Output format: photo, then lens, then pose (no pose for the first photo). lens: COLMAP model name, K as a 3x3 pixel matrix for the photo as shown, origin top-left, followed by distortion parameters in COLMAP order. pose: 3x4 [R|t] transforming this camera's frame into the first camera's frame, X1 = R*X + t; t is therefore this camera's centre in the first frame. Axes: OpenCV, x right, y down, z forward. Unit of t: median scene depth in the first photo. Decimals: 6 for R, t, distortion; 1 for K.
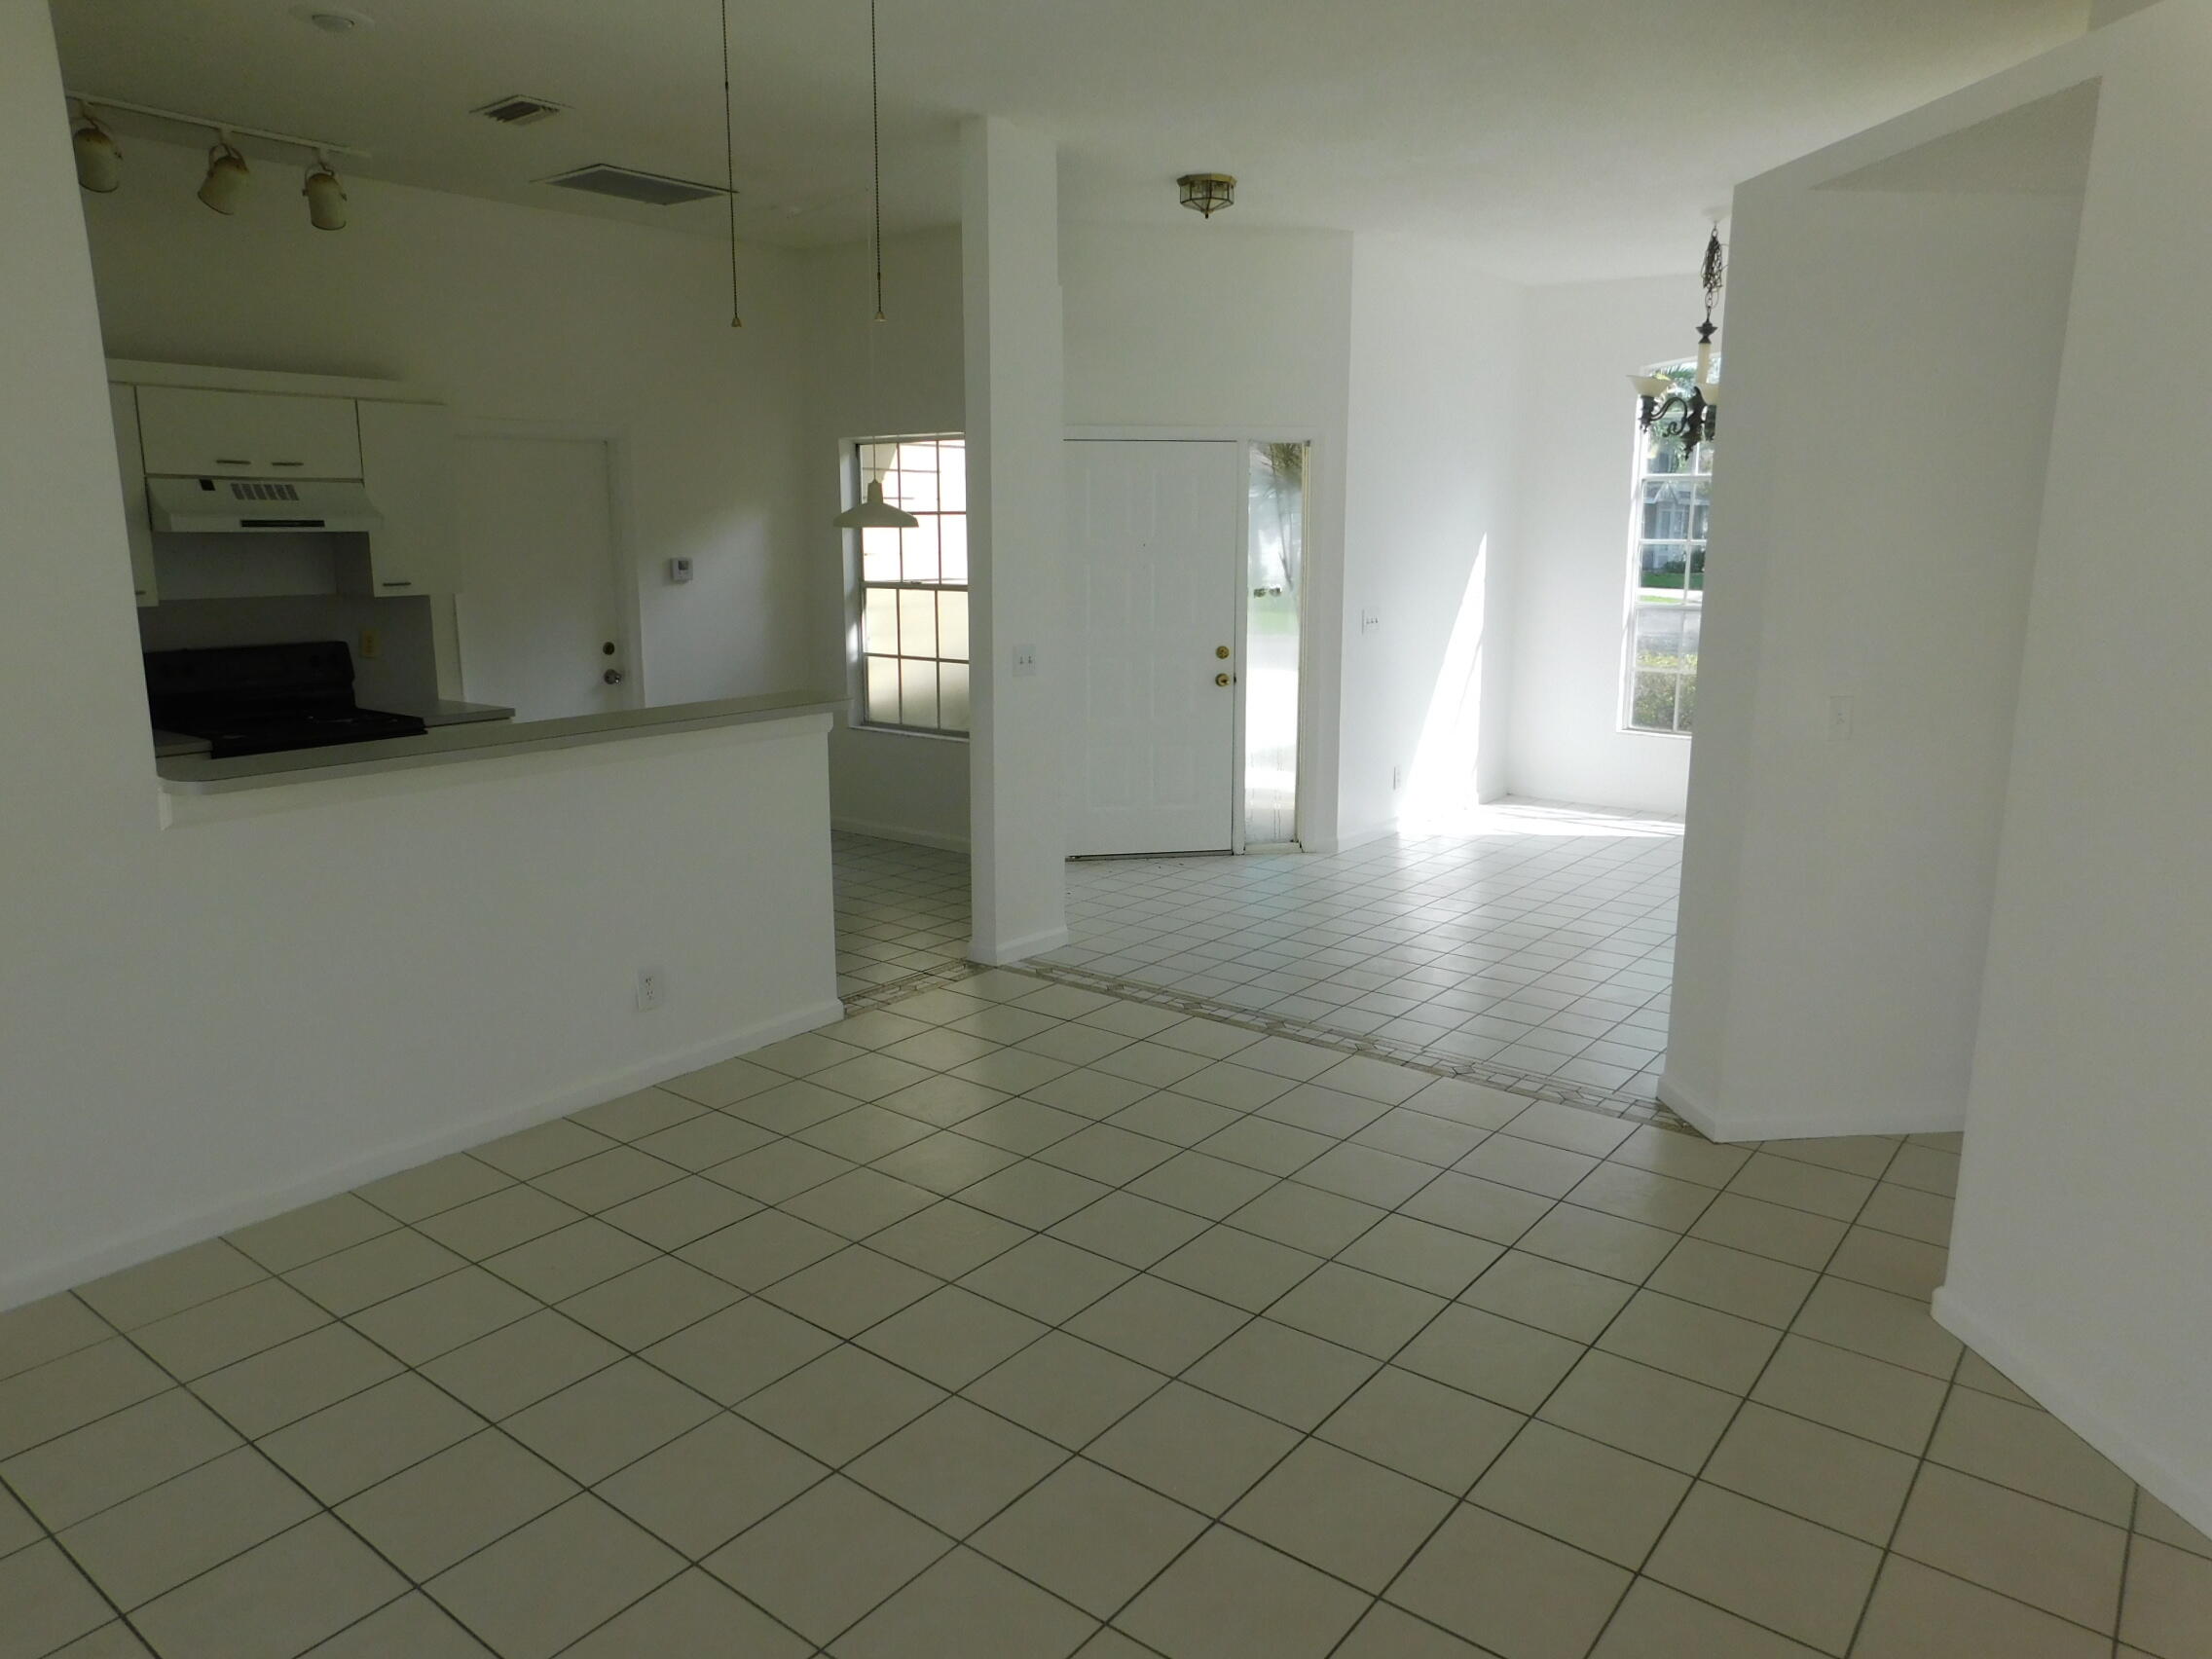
lens RADIAL K [[1490.0, 0, 1104.9], [0, 1490.0, 819.2], [0, 0, 1]] dist [-0.055110, 0.061527]
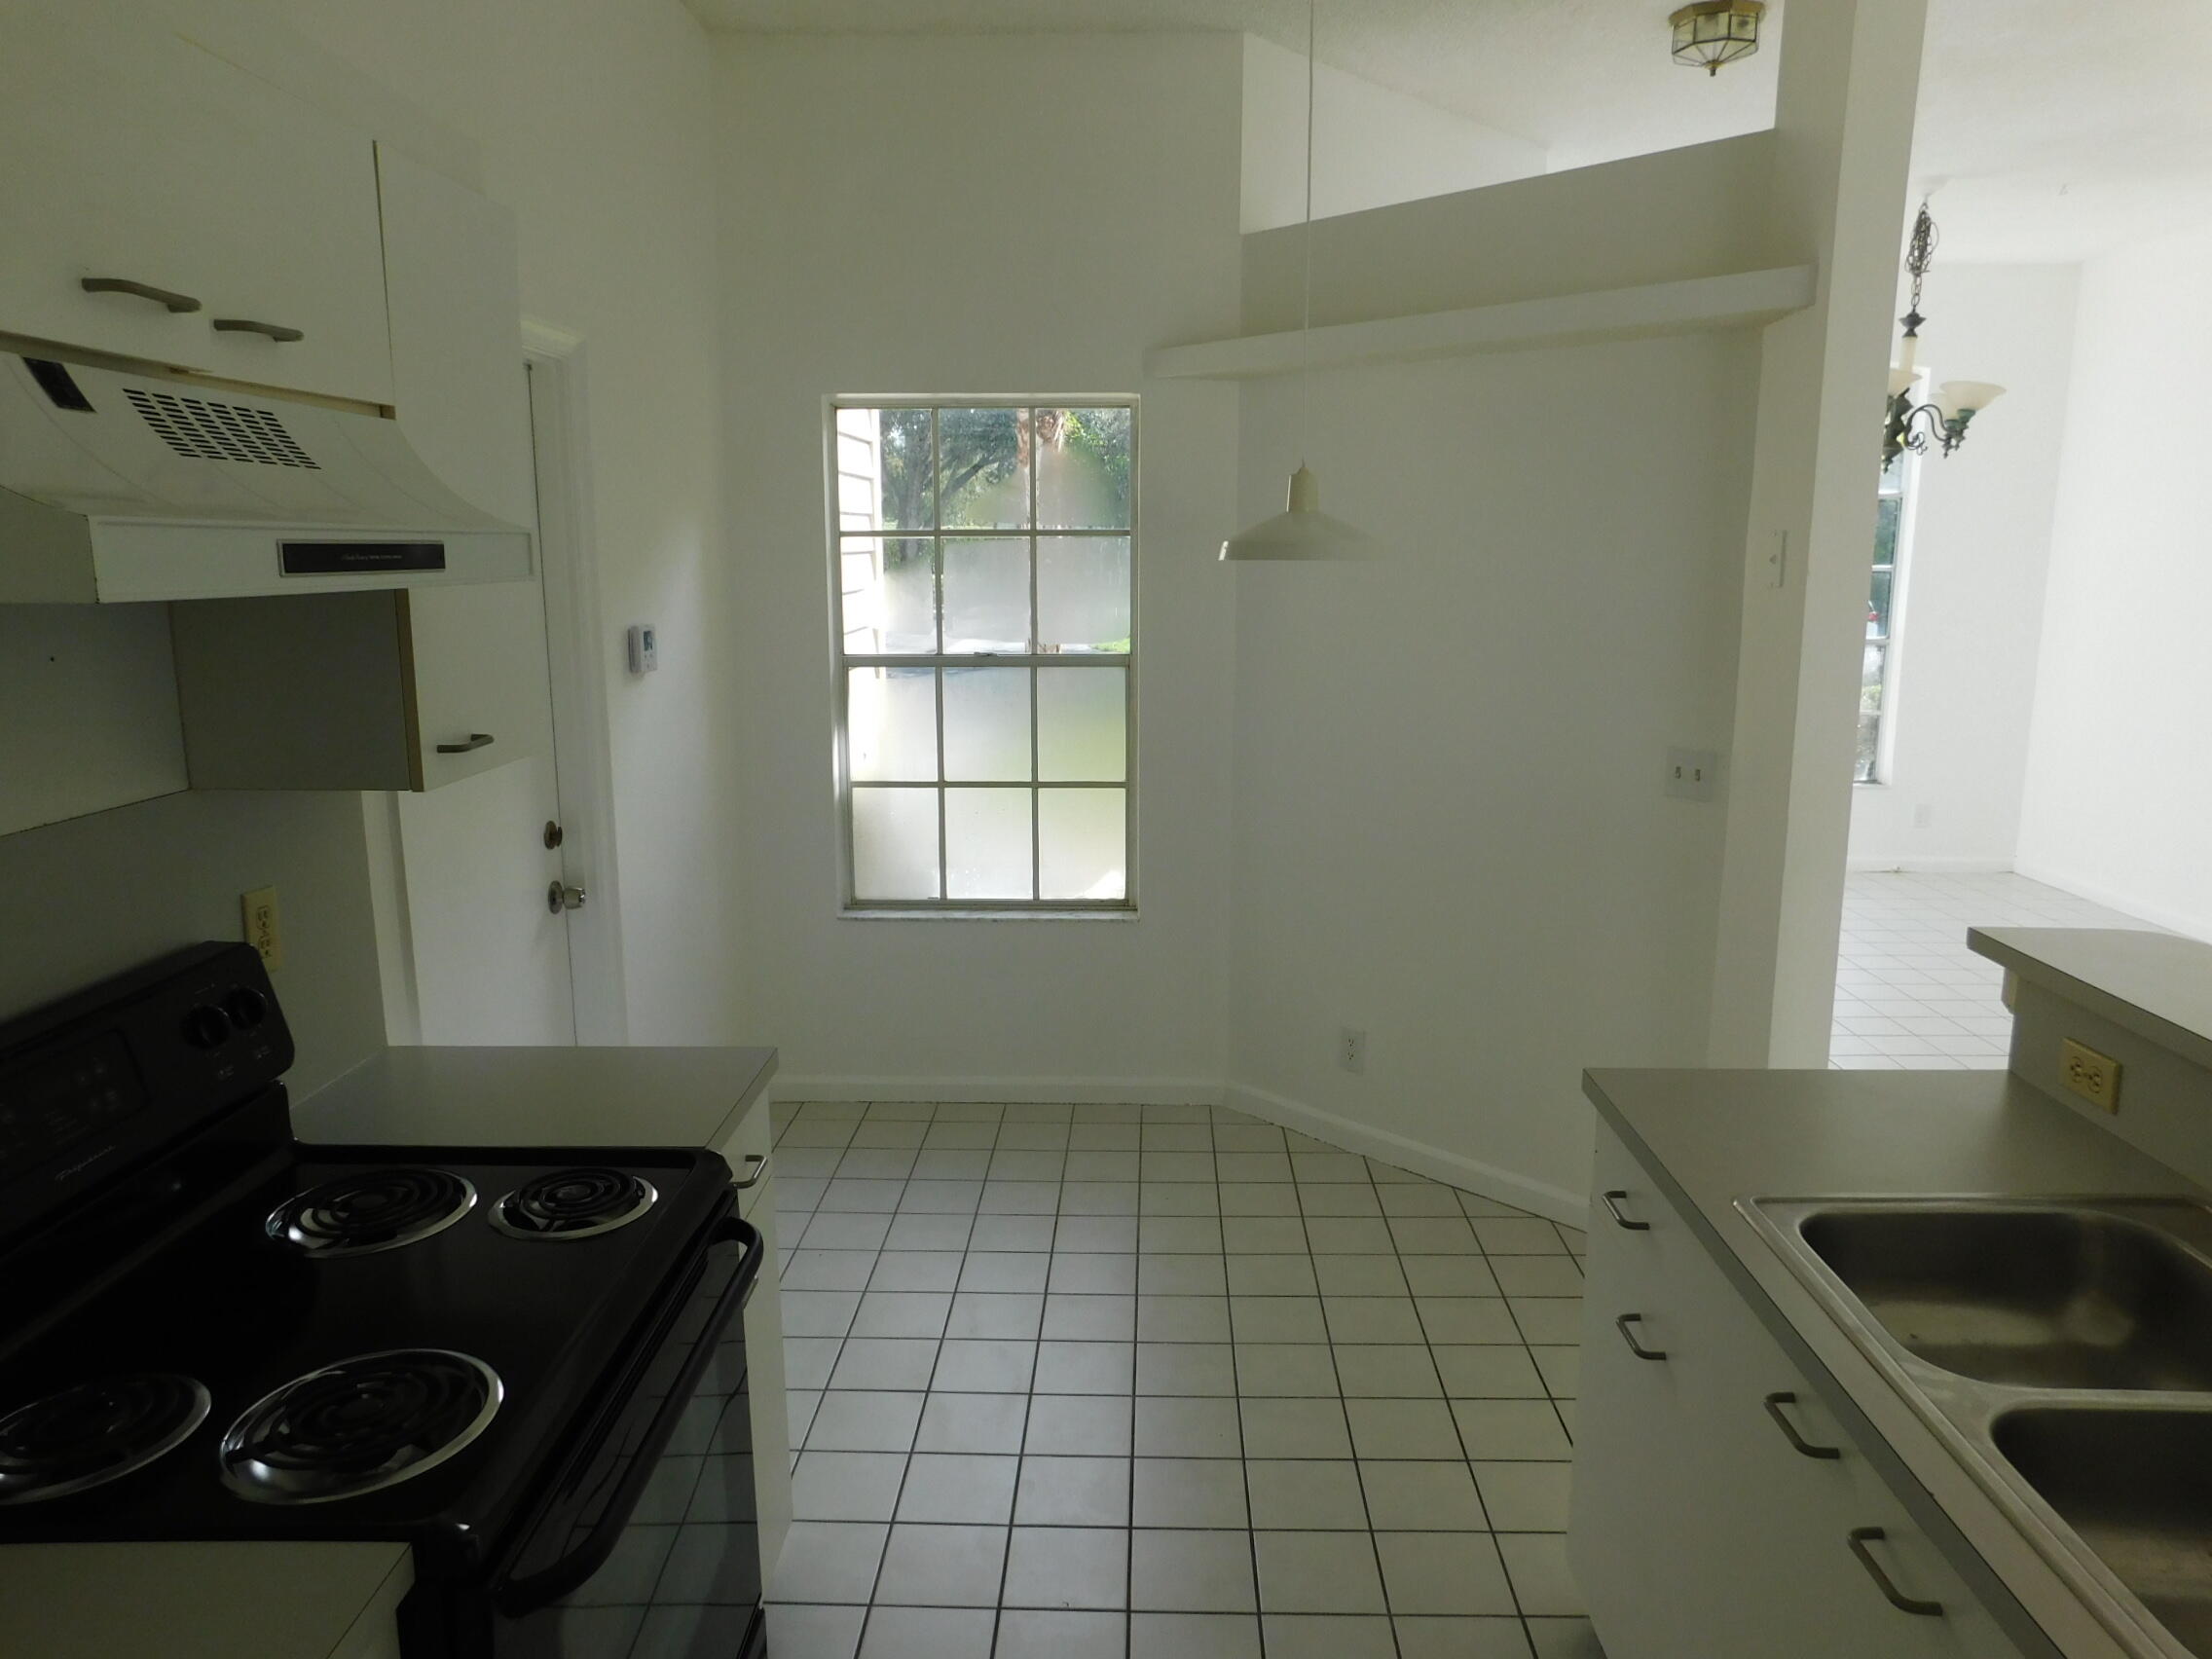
lens RADIAL K [[1490.0, 0, 1104.9], [0, 1490.0, 819.2], [0, 0, 1]] dist [-0.055110, 0.061527]
pose [[0.807275, -0.108955, 0.580031, -0.487580], [0.116604, 0.992883, 0.024219, -0.118331], [-0.578542, 0.048082, 0.814234, 0.579460]]
